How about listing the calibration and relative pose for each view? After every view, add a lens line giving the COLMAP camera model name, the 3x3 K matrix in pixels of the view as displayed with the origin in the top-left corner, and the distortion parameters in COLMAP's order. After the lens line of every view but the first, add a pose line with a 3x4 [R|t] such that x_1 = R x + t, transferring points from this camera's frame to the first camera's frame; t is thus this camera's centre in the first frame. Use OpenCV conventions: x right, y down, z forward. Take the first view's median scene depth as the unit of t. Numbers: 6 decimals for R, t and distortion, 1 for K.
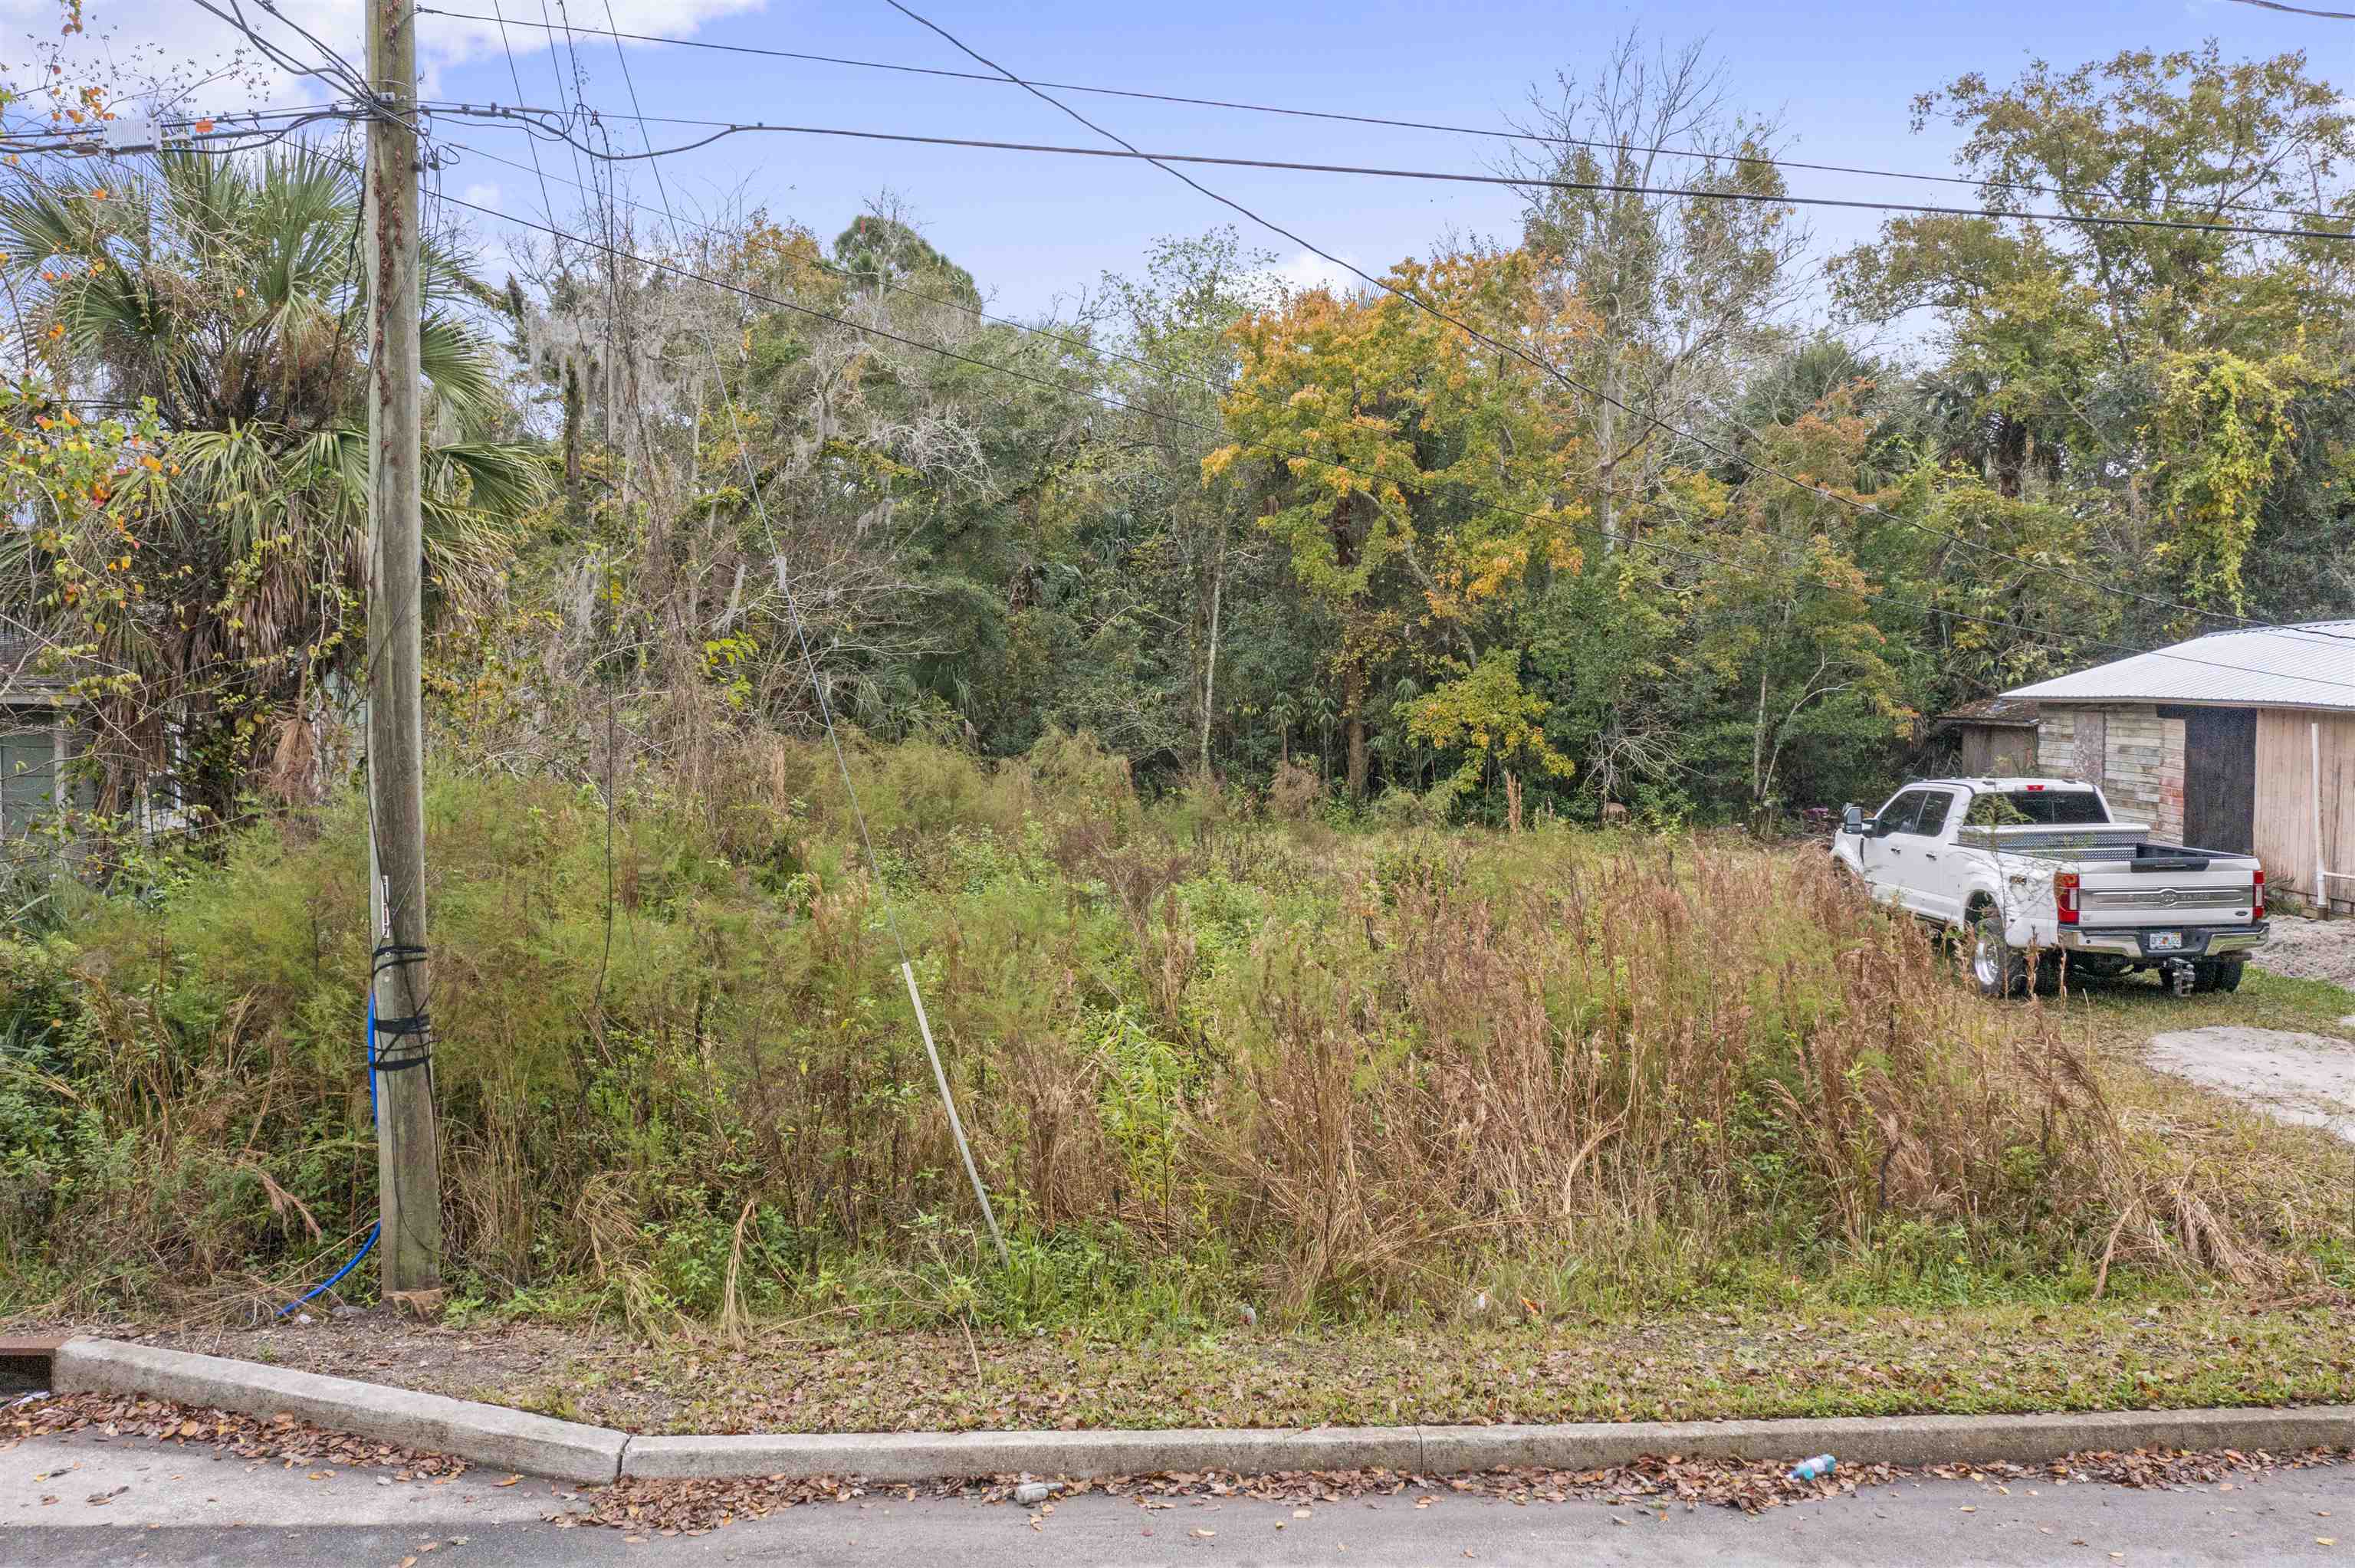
lens RADIAL K [[1827.8, 0, 1182.8], [0, 1827.8, 859.7], [0, 0, 1]] dist [-0.020030, -0.005059]
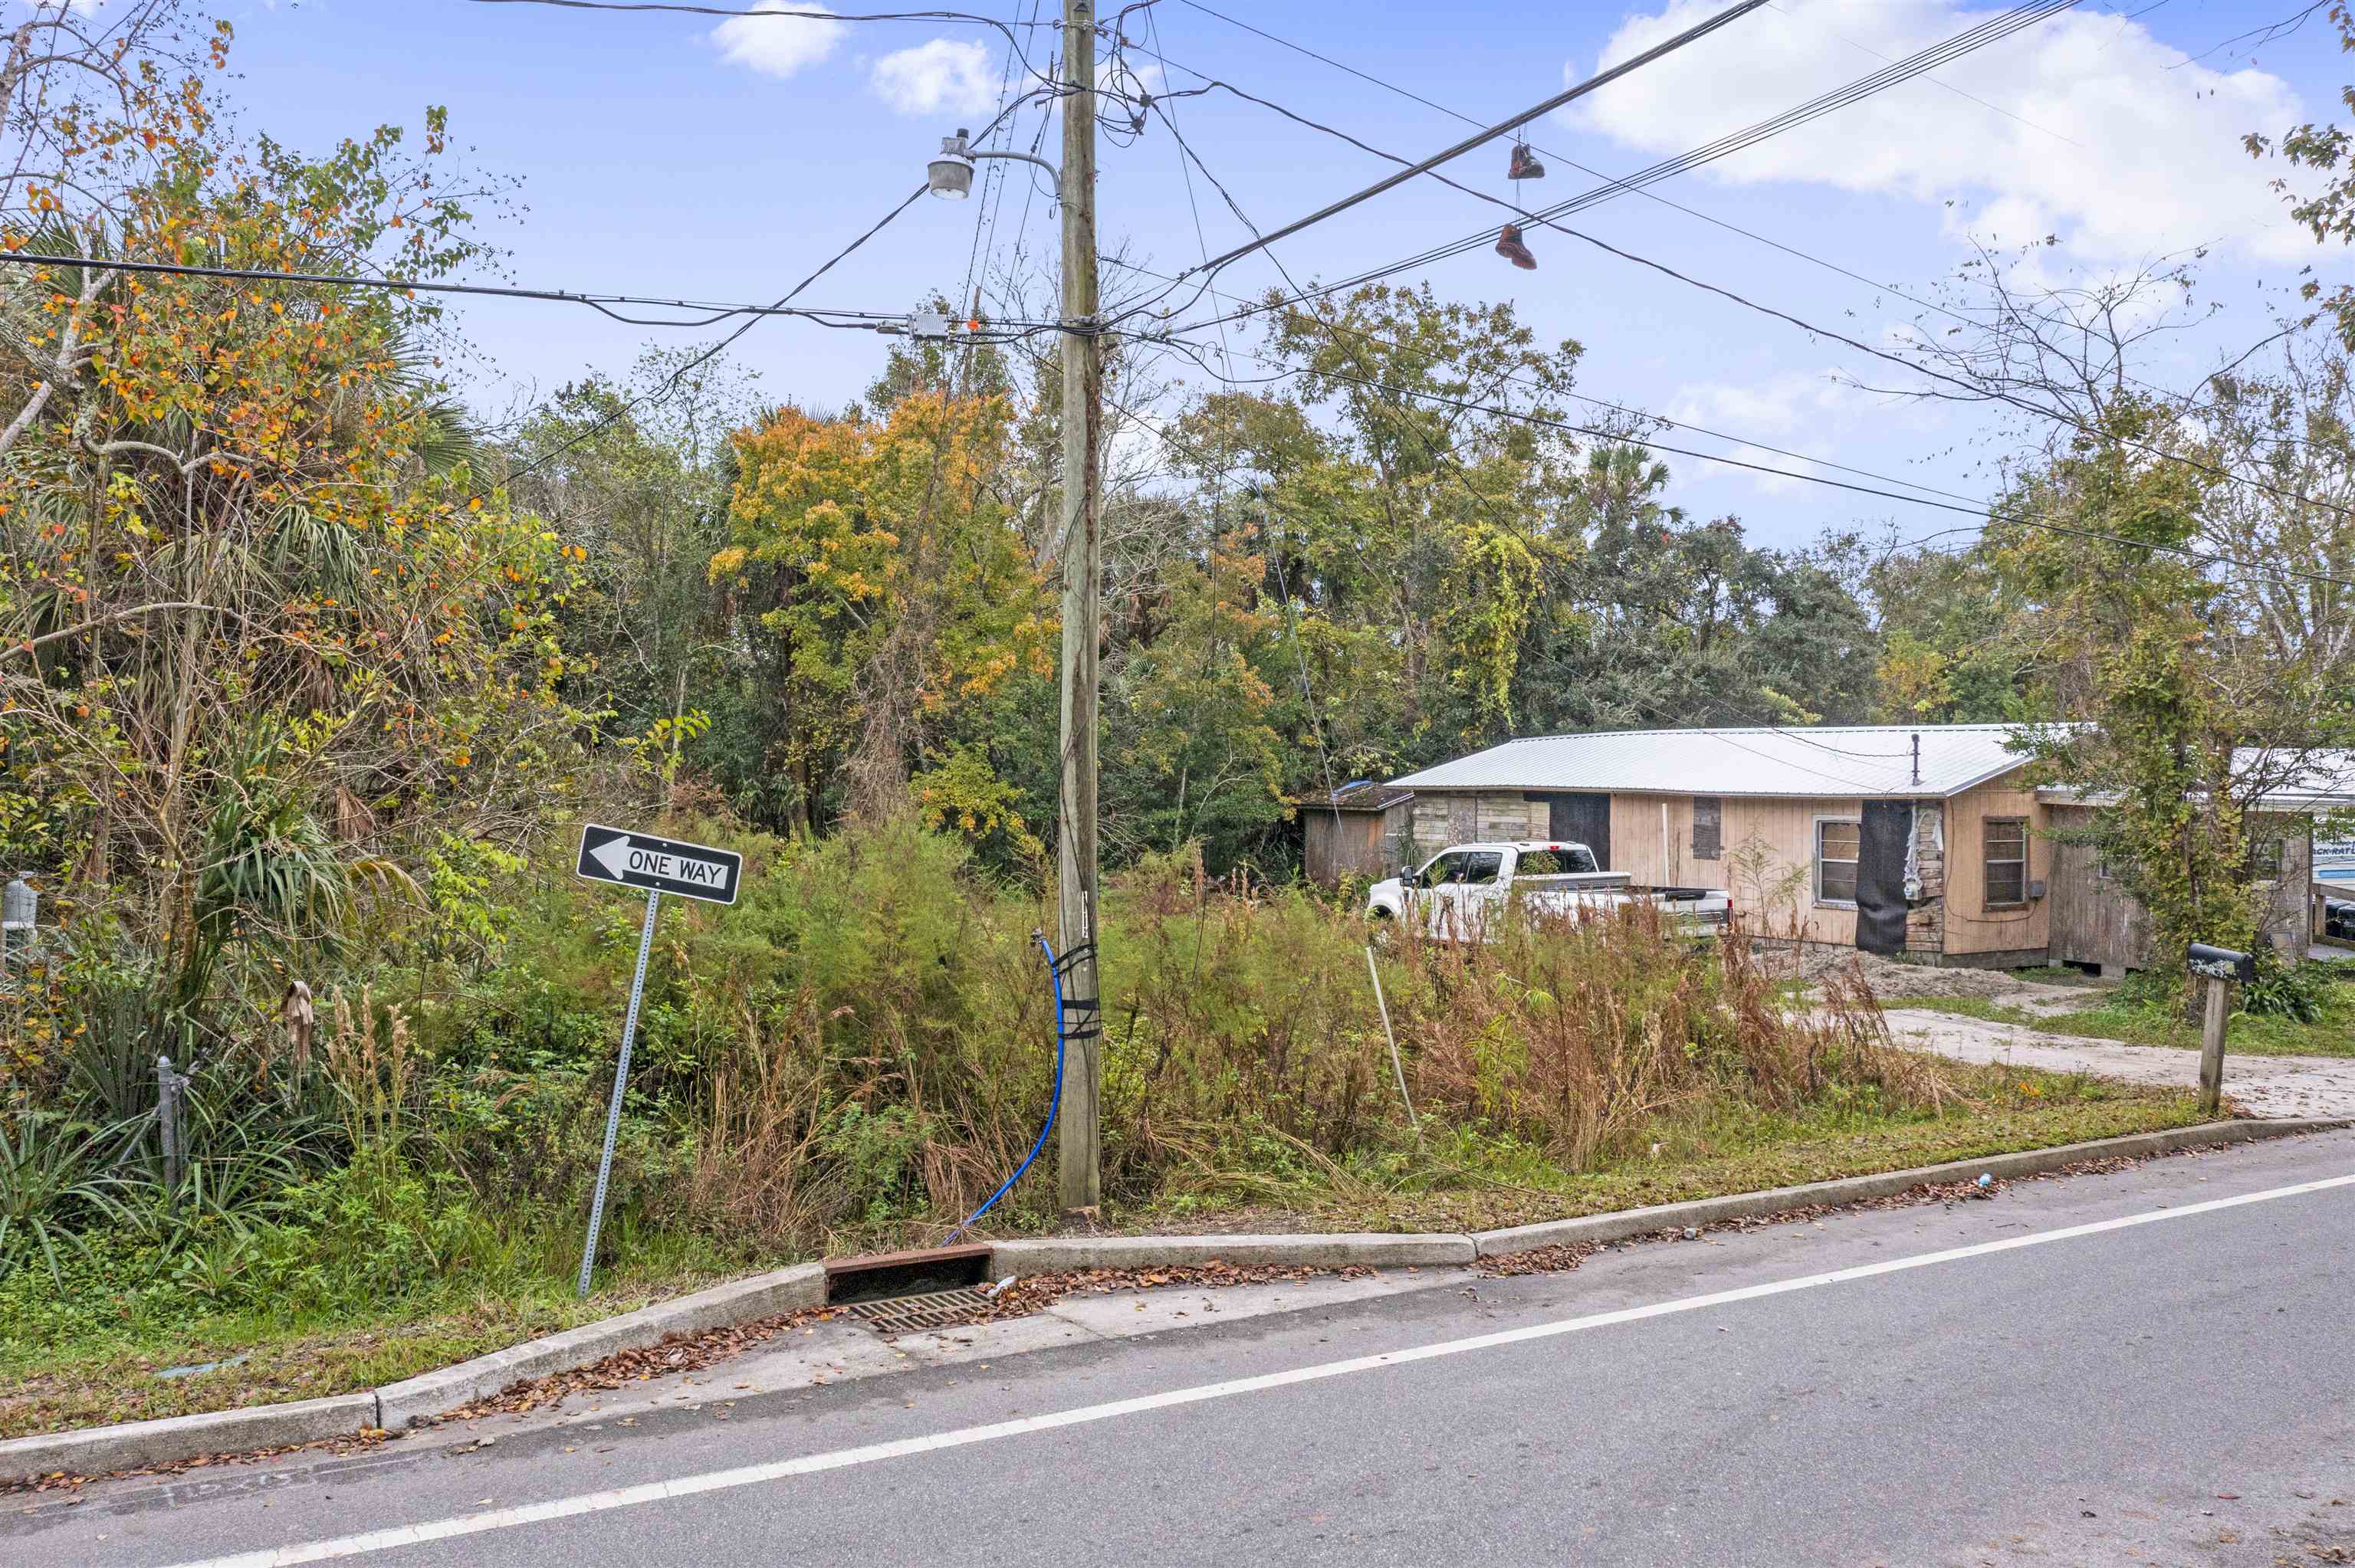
lens RADIAL K [[1868.8, 0, 1177.5], [0, 1868.8, 784.0], [0, 0, 1]] dist [-0.026079, -0.003083]
pose [[0.880112, 0.008595, 0.474689, -0.305407], [0.035891, 0.995771, -0.084573, 0.014387], [-0.473408, 0.091471, 0.876081, -0.074335]]
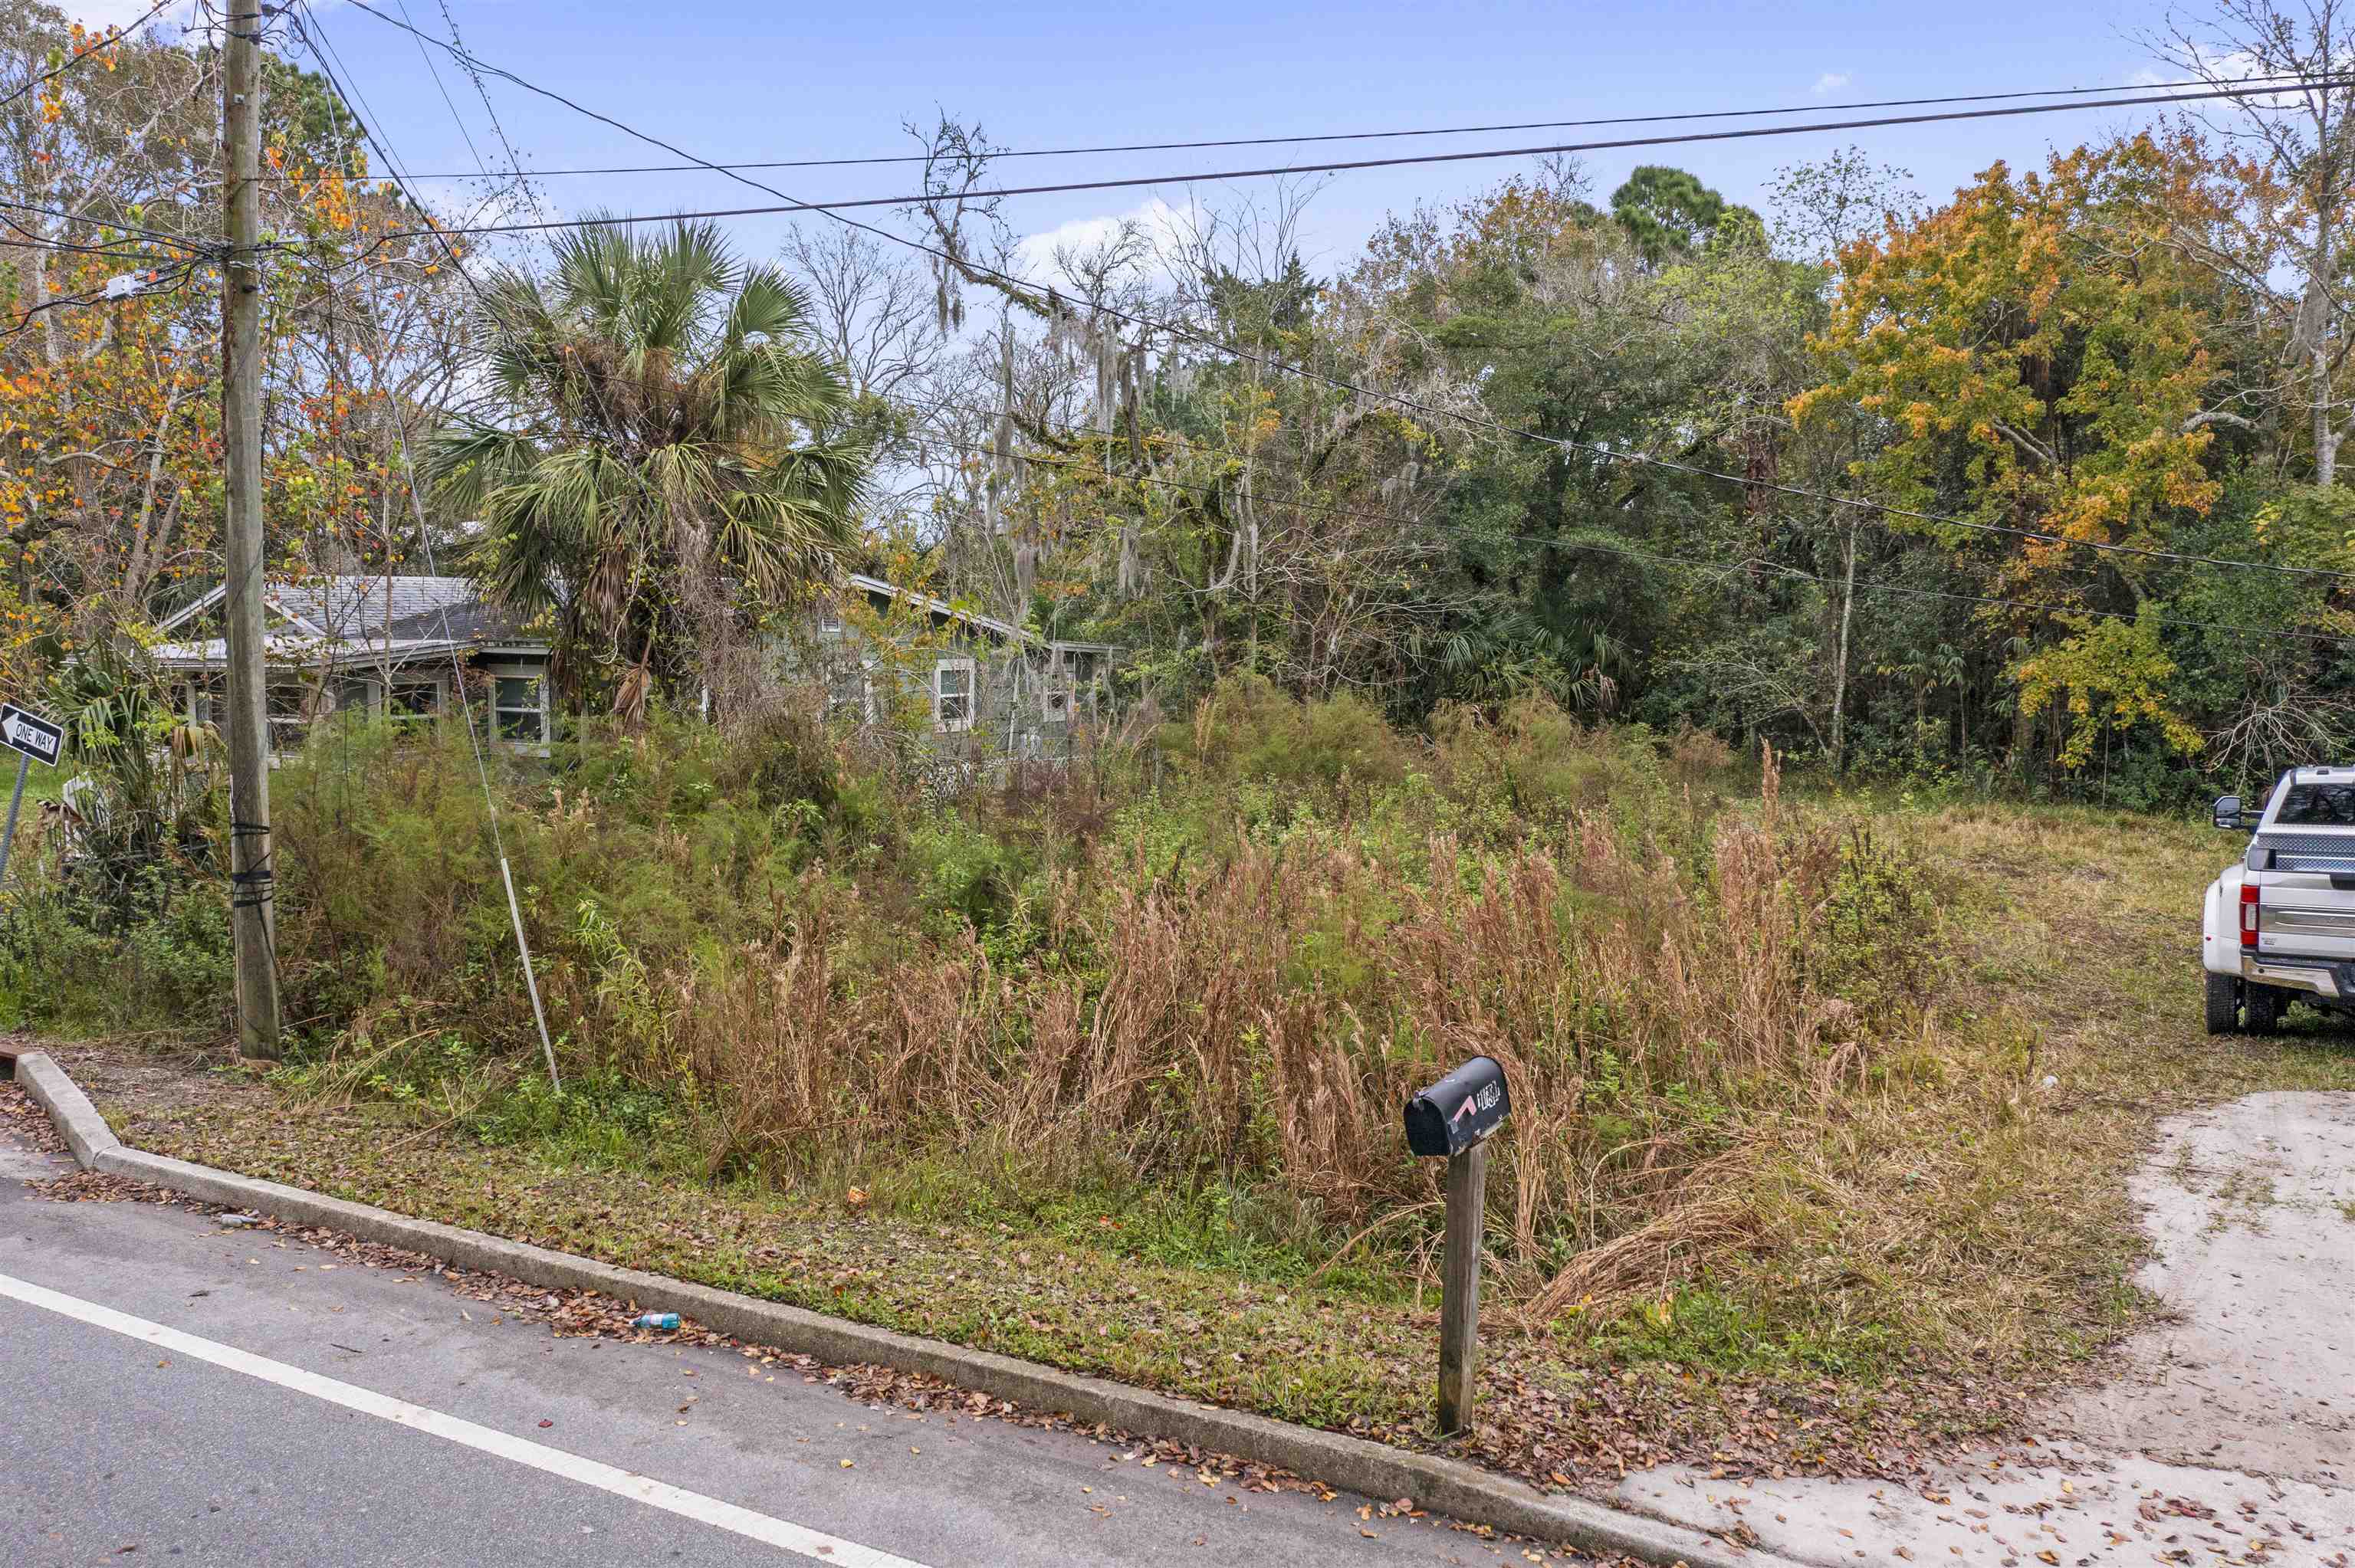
lens RADIAL K [[1827.8, 0, 1182.8], [0, 1827.8, 859.7], [0, 0, 1]] dist [-0.020030, -0.005059]
pose [[0.853573, 0.065834, -0.516798, 0.291906], [-0.052344, 0.997801, 0.040654, -0.006699], [0.518338, -0.007650, 0.855142, 0.041020]]
